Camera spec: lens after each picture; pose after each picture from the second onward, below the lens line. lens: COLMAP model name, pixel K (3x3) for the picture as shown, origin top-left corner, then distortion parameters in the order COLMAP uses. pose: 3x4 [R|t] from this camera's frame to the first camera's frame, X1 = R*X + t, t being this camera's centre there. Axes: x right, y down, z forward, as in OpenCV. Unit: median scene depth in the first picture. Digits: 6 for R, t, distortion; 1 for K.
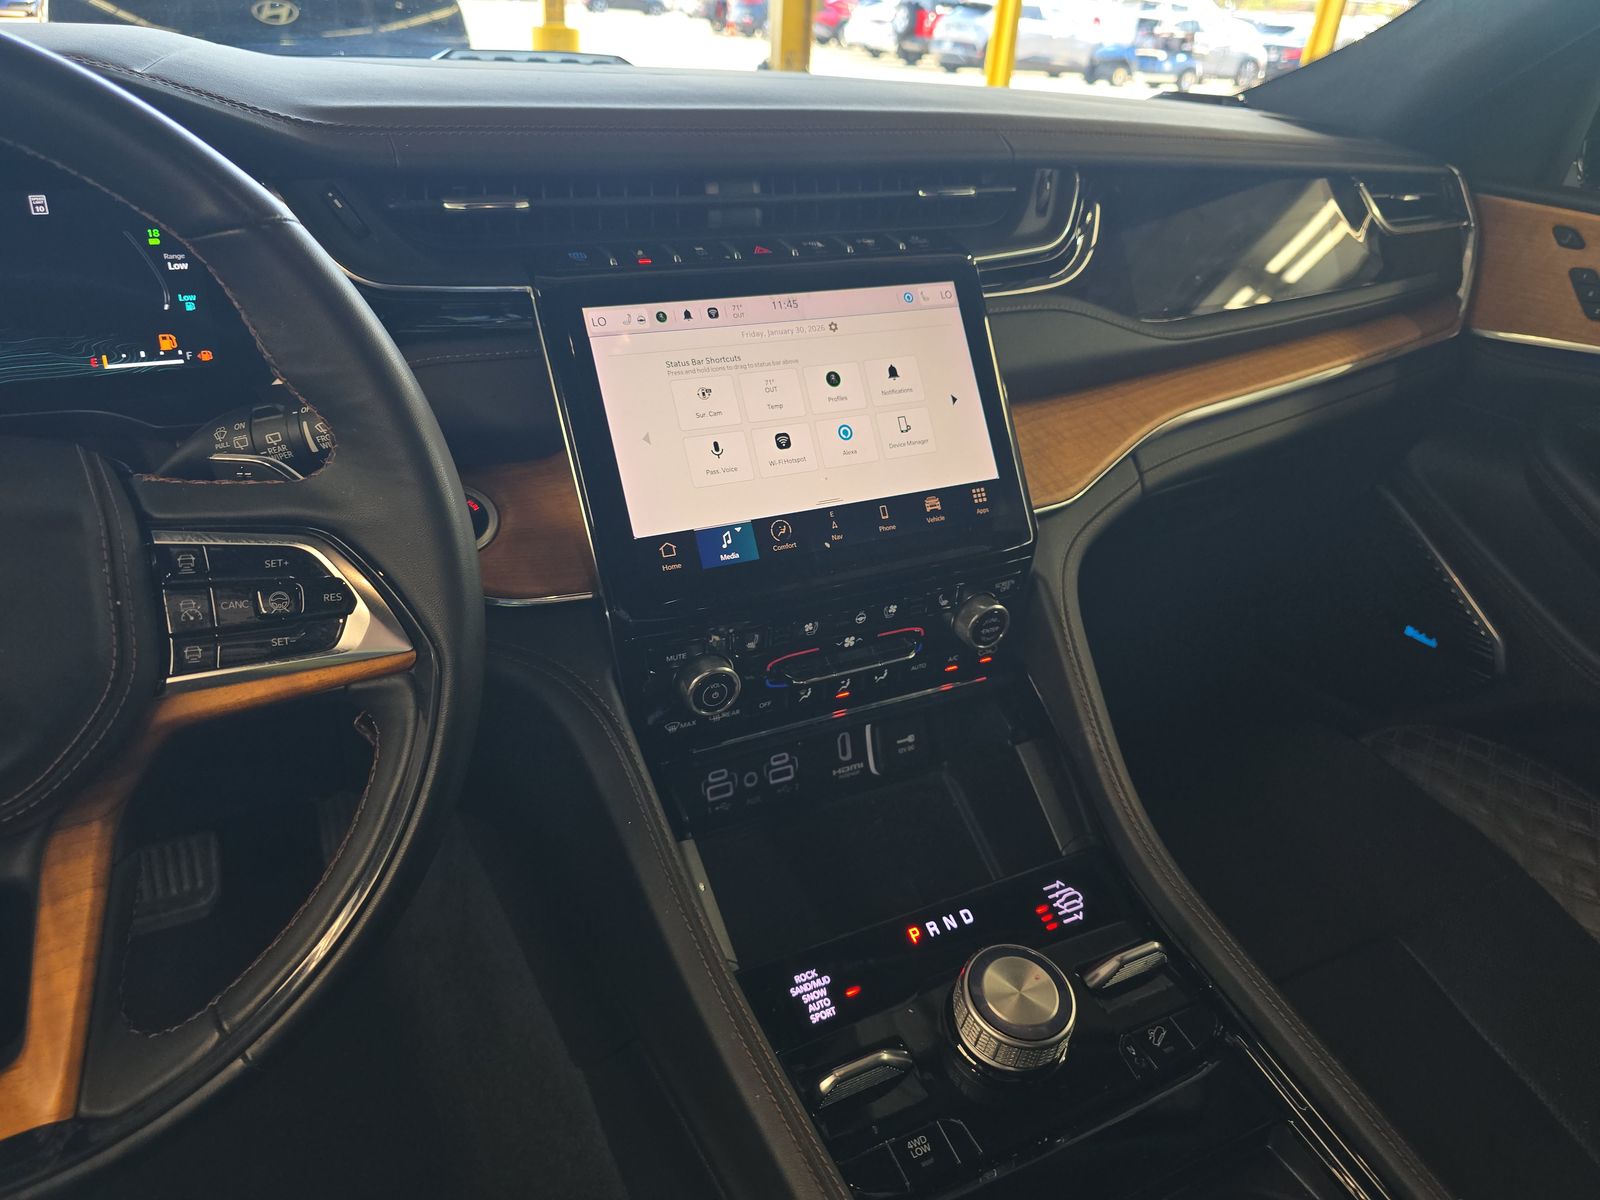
lens RADIAL K [[1041.8, 0, 793.9], [0, 1041.8, 631.5], [0, 0, 1]] dist [0.052581, -0.086874]
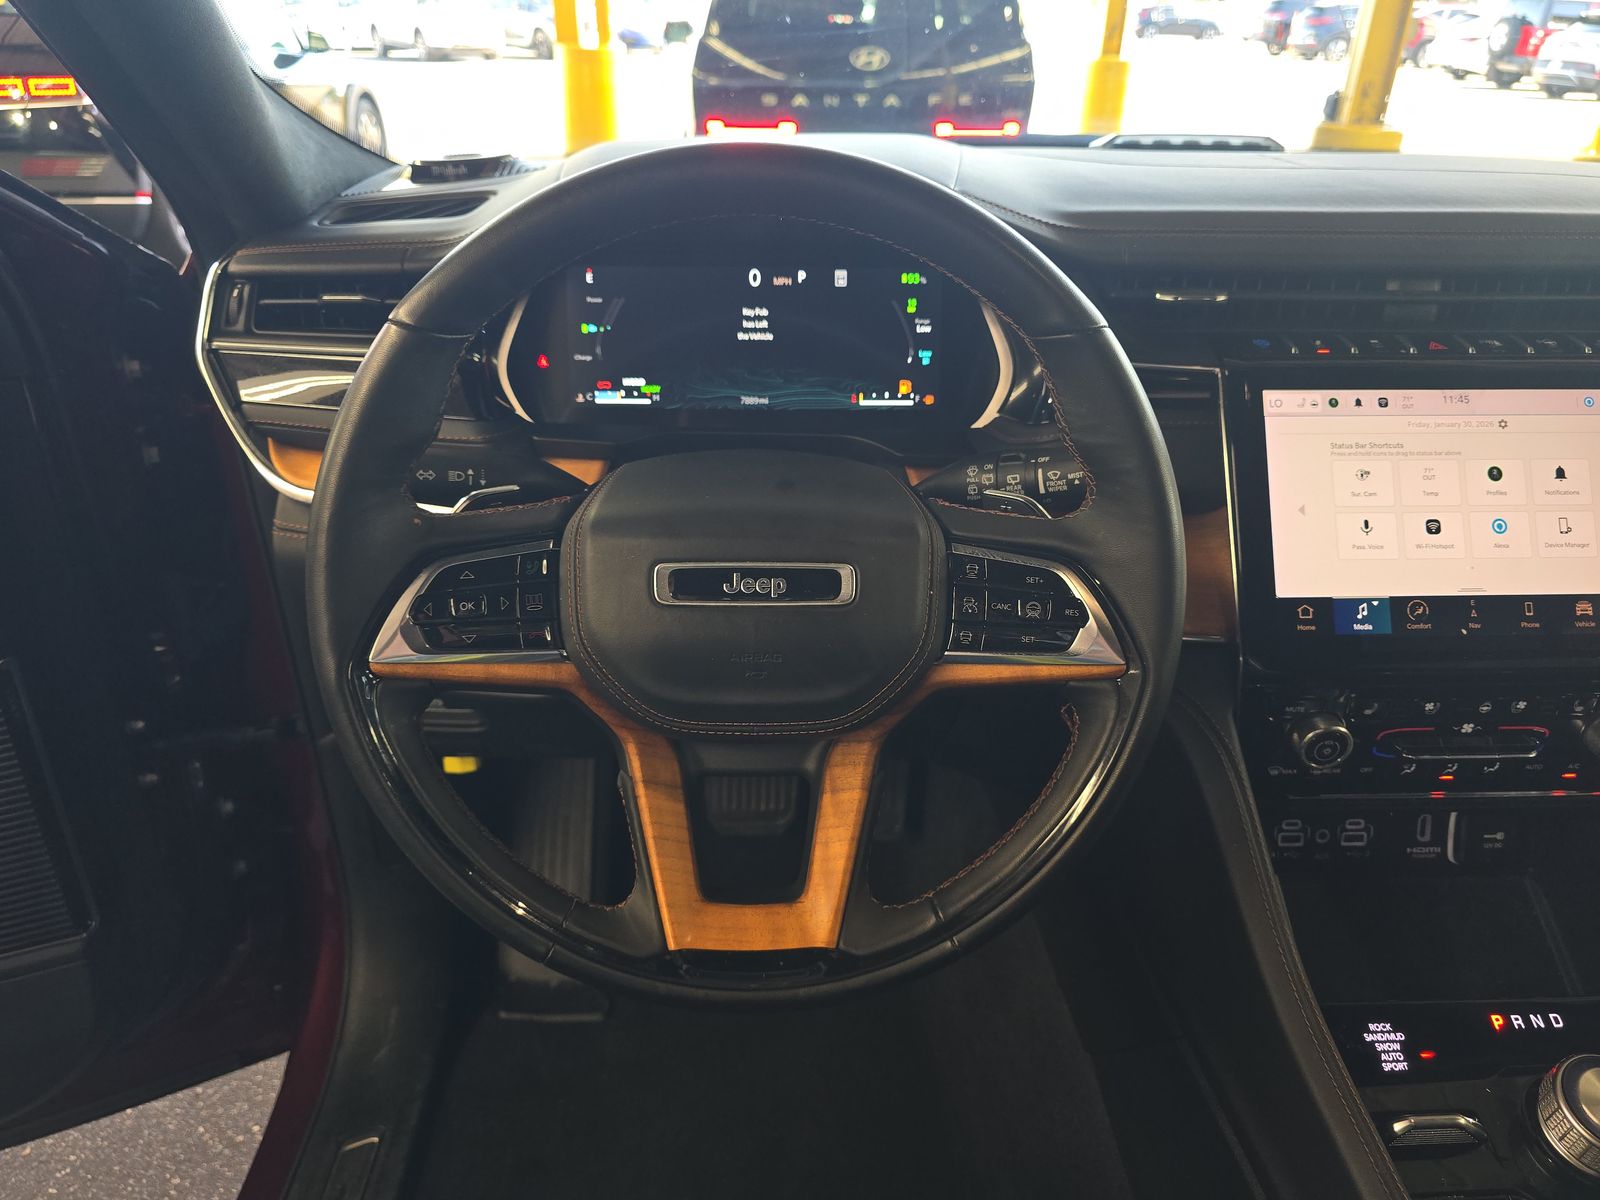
lens RADIAL K [[1051.6, 0, 800.8], [0, 1051.6, 622.5], [0, 0, 1]] dist [0.008826, -0.029097]
pose [[0.903440, 0.172252, -0.392588, -0.160183], [-0.183421, 0.982991, 0.009201, 0.019885], [0.387496, 0.063697, 0.919668, -0.223269]]
